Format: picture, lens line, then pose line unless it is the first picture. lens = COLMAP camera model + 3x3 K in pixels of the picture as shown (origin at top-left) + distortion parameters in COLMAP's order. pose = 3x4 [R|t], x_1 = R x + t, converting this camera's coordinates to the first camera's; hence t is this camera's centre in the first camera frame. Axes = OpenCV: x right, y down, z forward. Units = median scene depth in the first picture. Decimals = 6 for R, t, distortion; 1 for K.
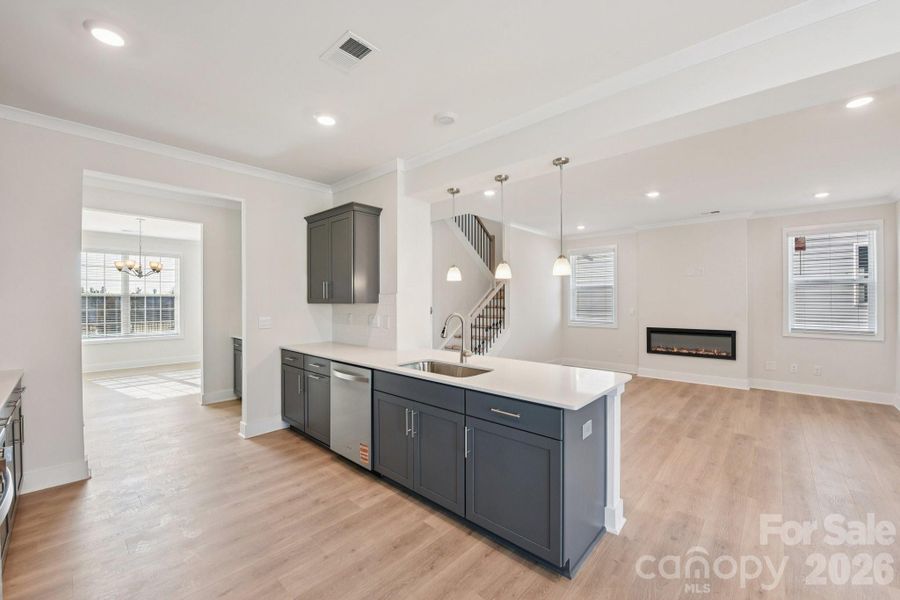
lens RADIAL K [[362.2, 0, 455.0], [0, 362.2, 302.0], [0, 0, 1]] dist [-0.018484, -0.000402]
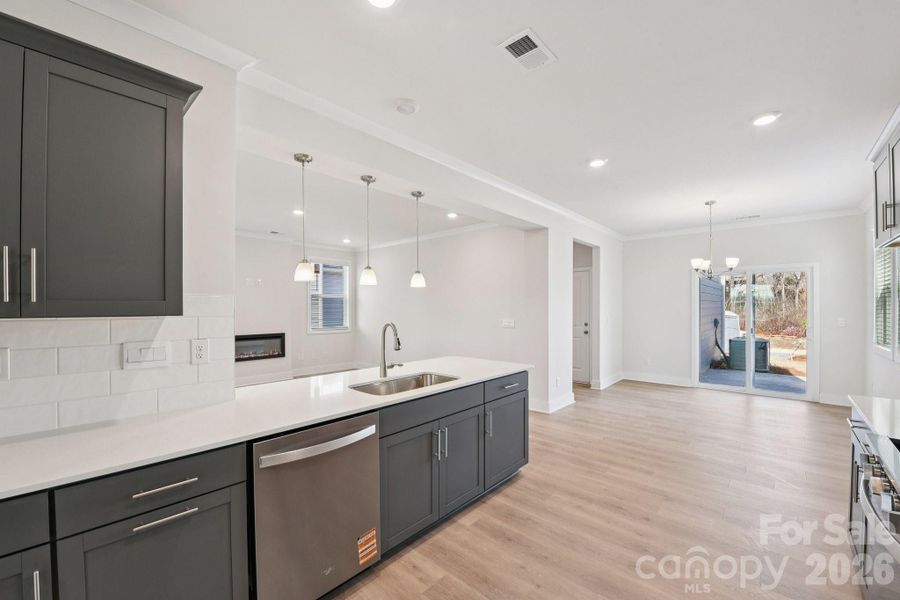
lens RADIAL K [[362.2, 0, 453.9], [0, 362.2, 305.5], [0, 0, 1]] dist [-0.018484, -0.000402]
pose [[-0.006566, 0.006349, 0.999958, -0.903395], [0.006653, 0.999958, -0.006305, -0.003016], [-0.999956, 0.006611, -0.006608, 0.856563]]
